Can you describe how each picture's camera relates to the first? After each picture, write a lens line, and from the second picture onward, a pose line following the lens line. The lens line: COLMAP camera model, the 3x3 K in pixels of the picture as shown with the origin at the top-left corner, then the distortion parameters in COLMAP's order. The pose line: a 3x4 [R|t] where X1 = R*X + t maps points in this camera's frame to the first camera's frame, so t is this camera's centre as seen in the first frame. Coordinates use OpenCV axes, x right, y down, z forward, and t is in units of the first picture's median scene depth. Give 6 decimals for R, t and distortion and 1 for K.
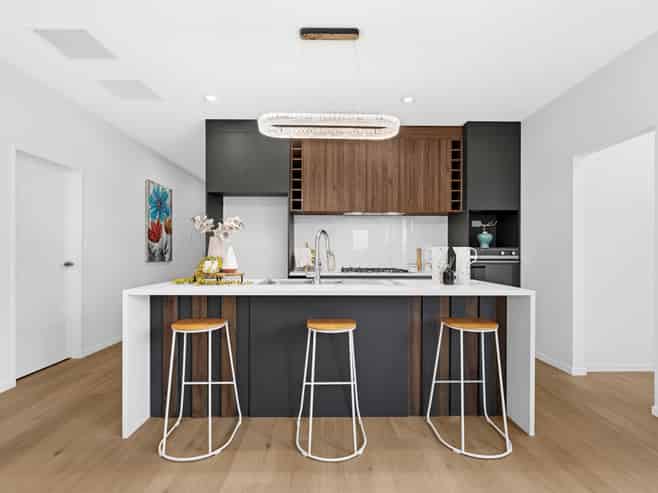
lens RADIAL K [[330.4, 0, 328.3], [0, 330.4, 252.4], [0, 0, 1]] dist [0.000157, -0.000481]
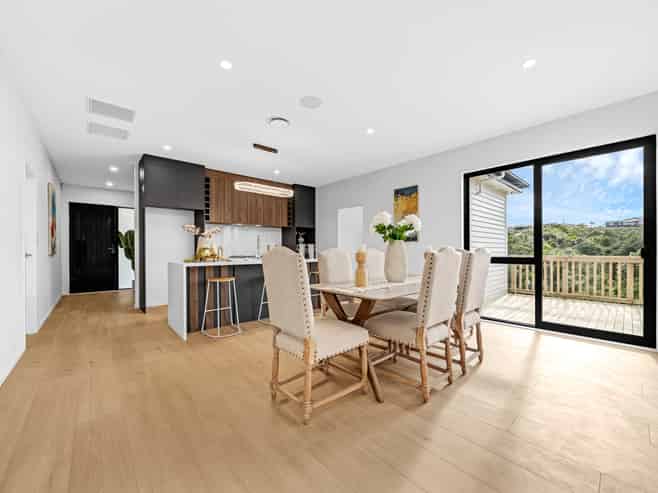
lens RADIAL K [[266.4, 0, 323.9], [0, 266.4, 250.6], [0, 0, 1]] dist [-0.008712, -0.000871]
pose [[0.757772, -0.004023, 0.652507, -0.520359], [0.002823, 0.999992, 0.002887, 0.016978], [-0.652513, -0.000346, 0.757777, -0.376138]]
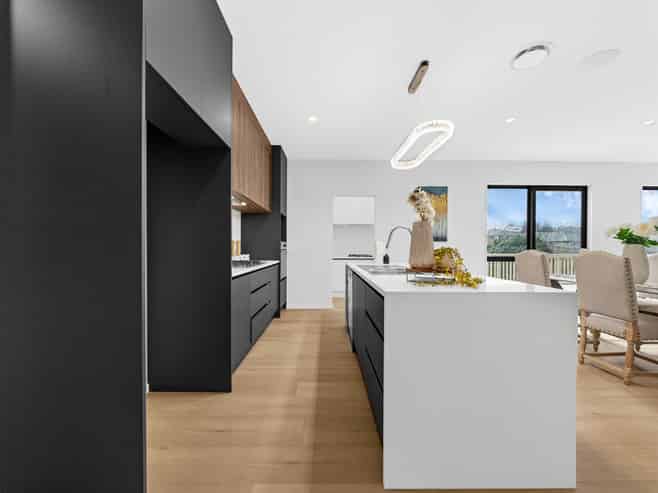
lens RADIAL K [[259.0, 0, 328.2], [0, 259.0, 246.1], [0, 0, 1]] dist [-0.000219, 0.000025]
pose [[0.006847, 0.023762, 0.999694, -0.850047], [-0.005819, 0.999702, -0.023723, 0.074676], [-0.999960, -0.005655, 0.006984, 4.380826]]
